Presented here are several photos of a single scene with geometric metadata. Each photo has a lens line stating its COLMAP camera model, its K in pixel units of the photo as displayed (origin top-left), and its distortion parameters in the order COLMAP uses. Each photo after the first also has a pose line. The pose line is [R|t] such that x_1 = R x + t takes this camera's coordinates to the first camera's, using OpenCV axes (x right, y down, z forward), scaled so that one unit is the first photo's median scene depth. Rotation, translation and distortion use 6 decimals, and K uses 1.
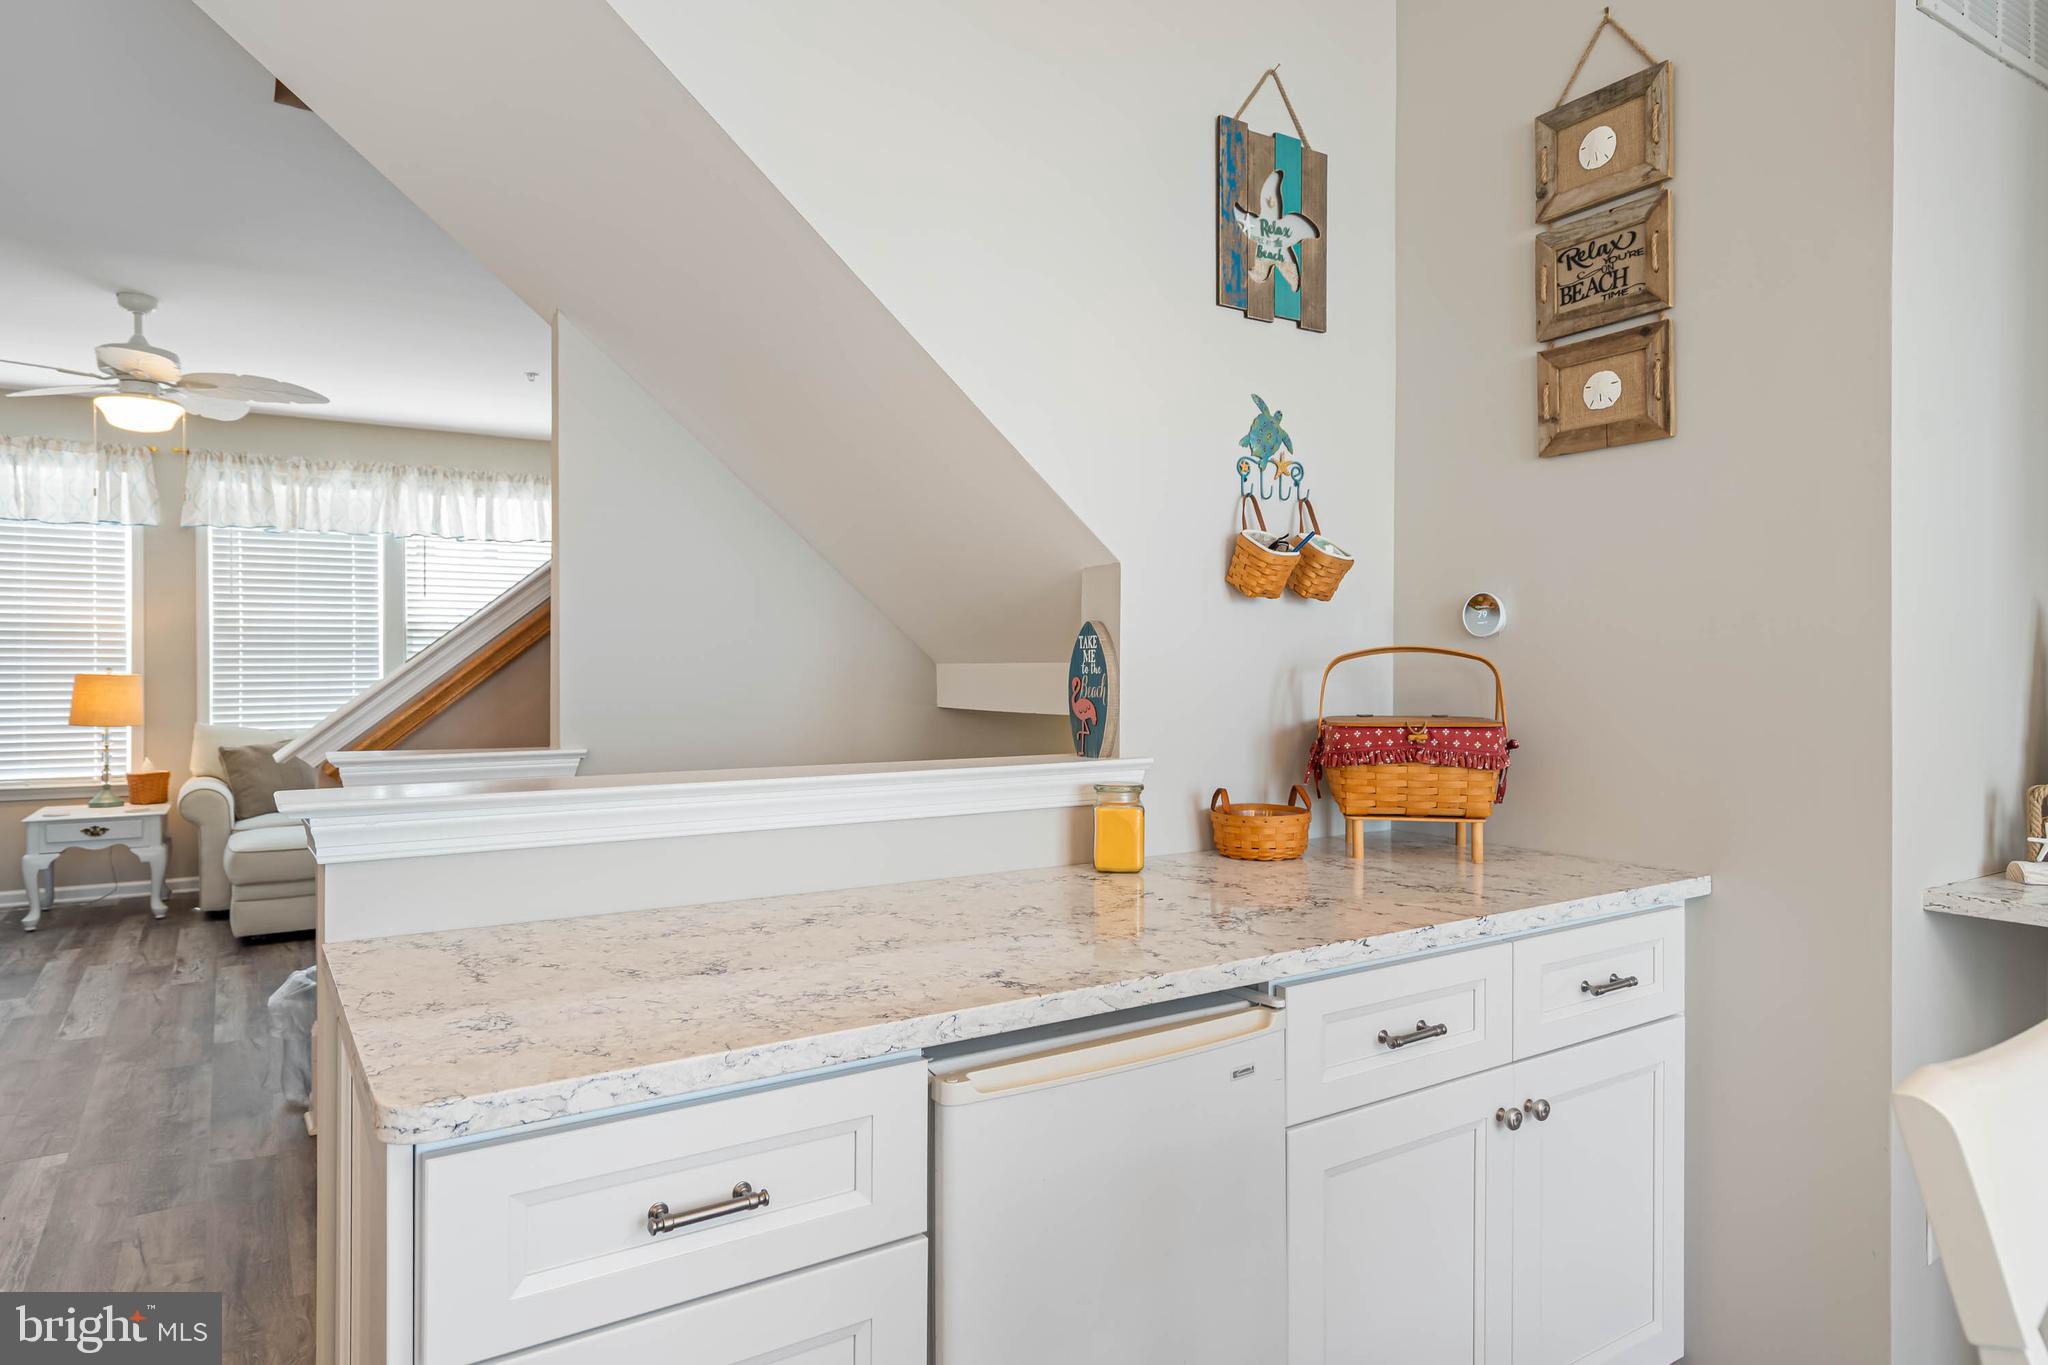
lens RADIAL K [[1212.8, 0, 1025.0], [0, 1212.8, 680.1], [0, 0, 1]] dist [0.006499, -0.000998]
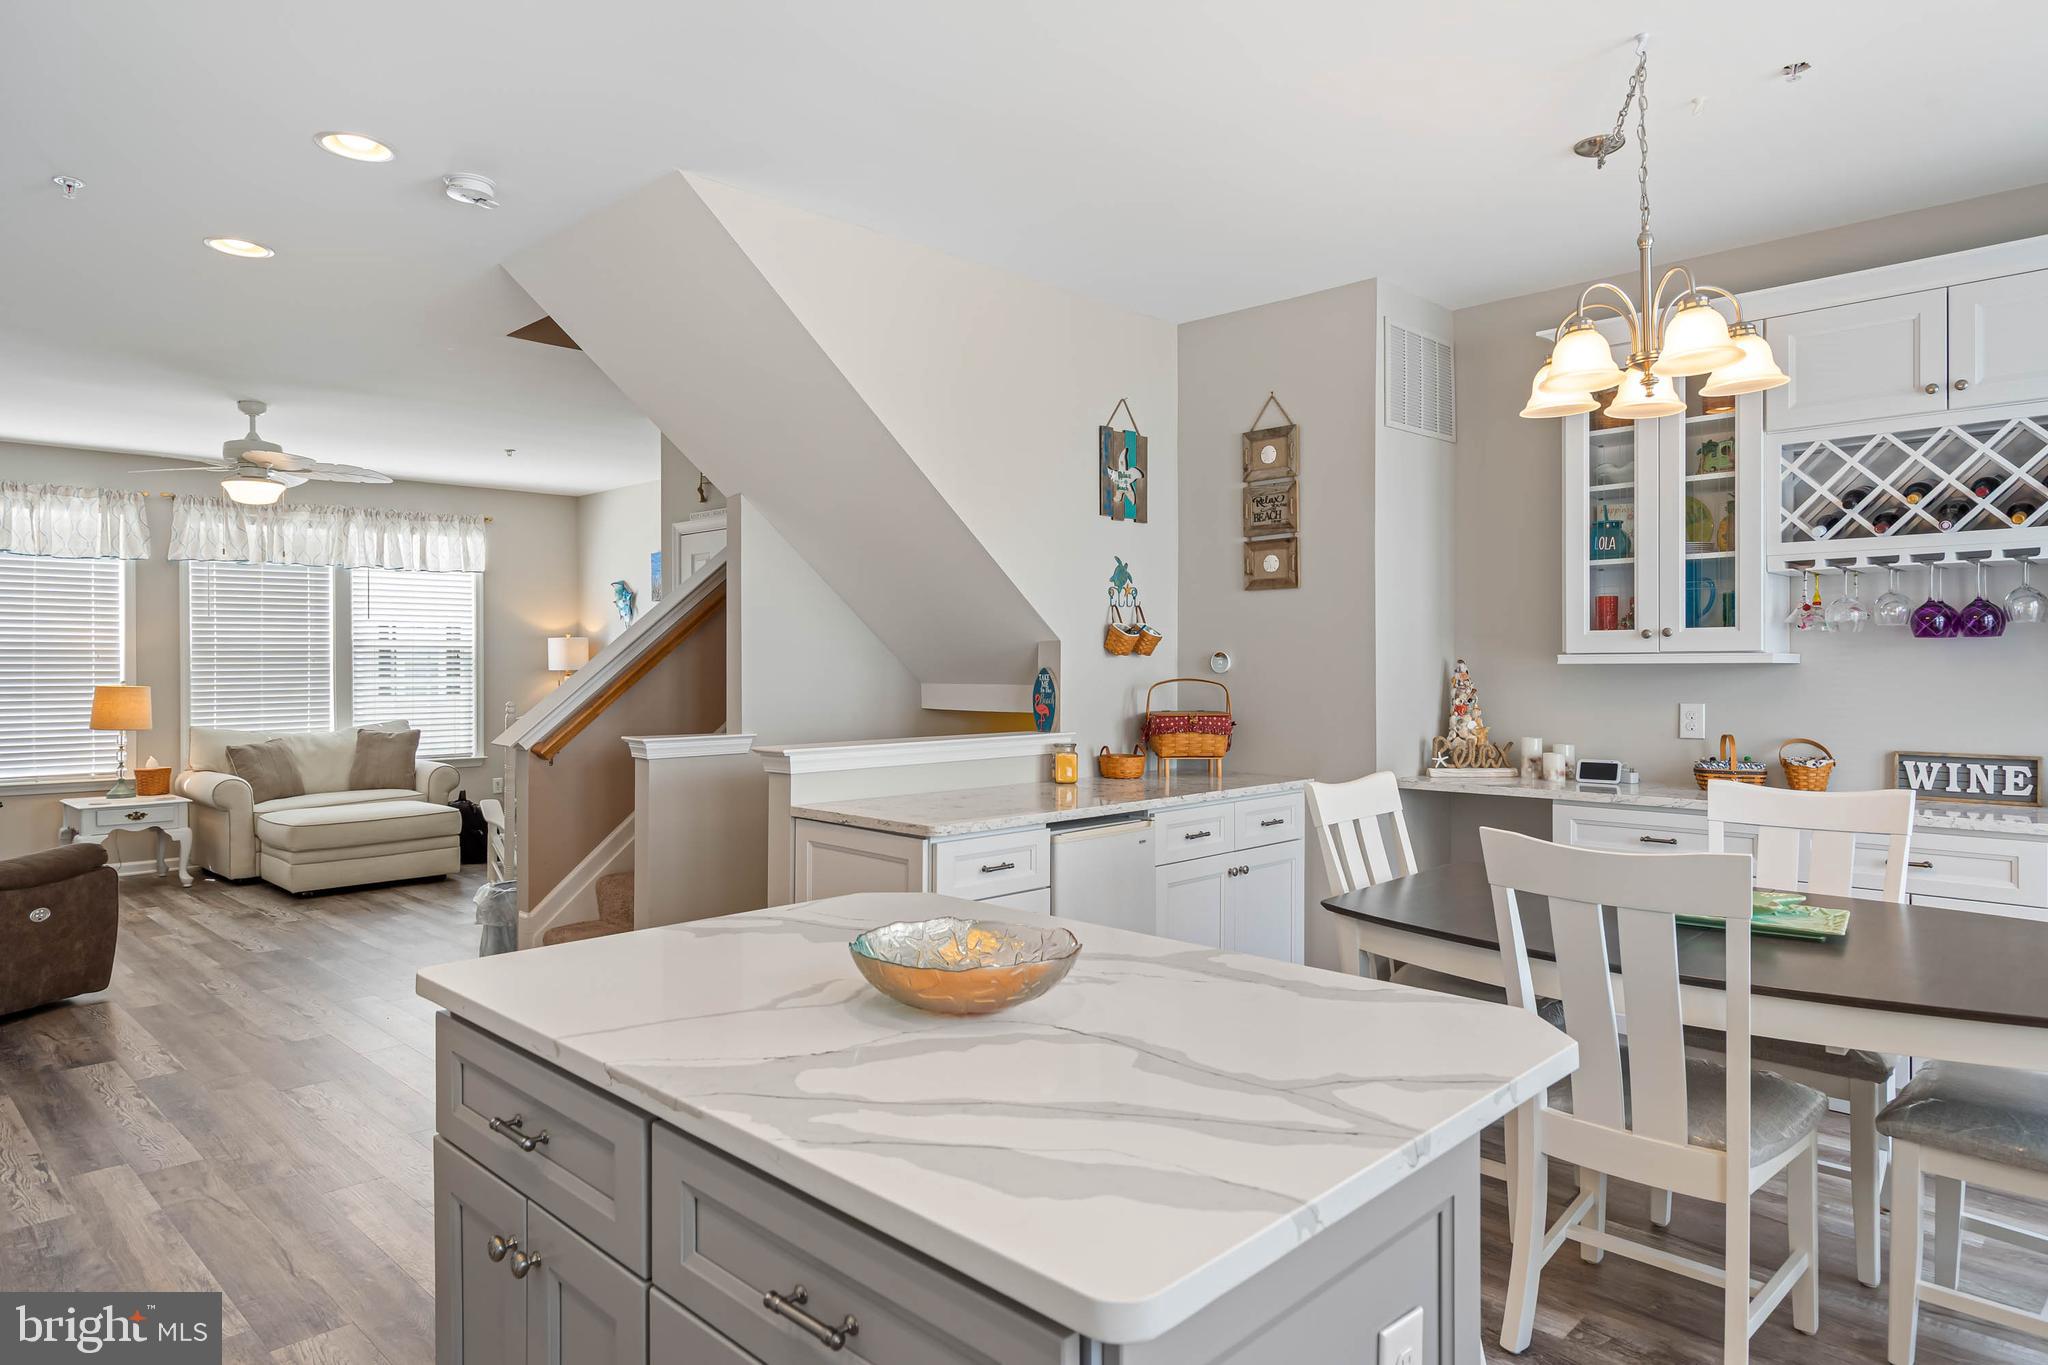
lens RADIAL K [[1238.1, 0, 1024.1], [0, 1238.1, 676.1], [0, 0, 1]] dist [-0.009022, -0.001090]
pose [[0.977164, -0.004033, 0.212448, -0.414092], [0.004108, 0.999992, 0.000089, -0.032151], [-0.212446, 0.000785, 0.977172, -1.030762]]
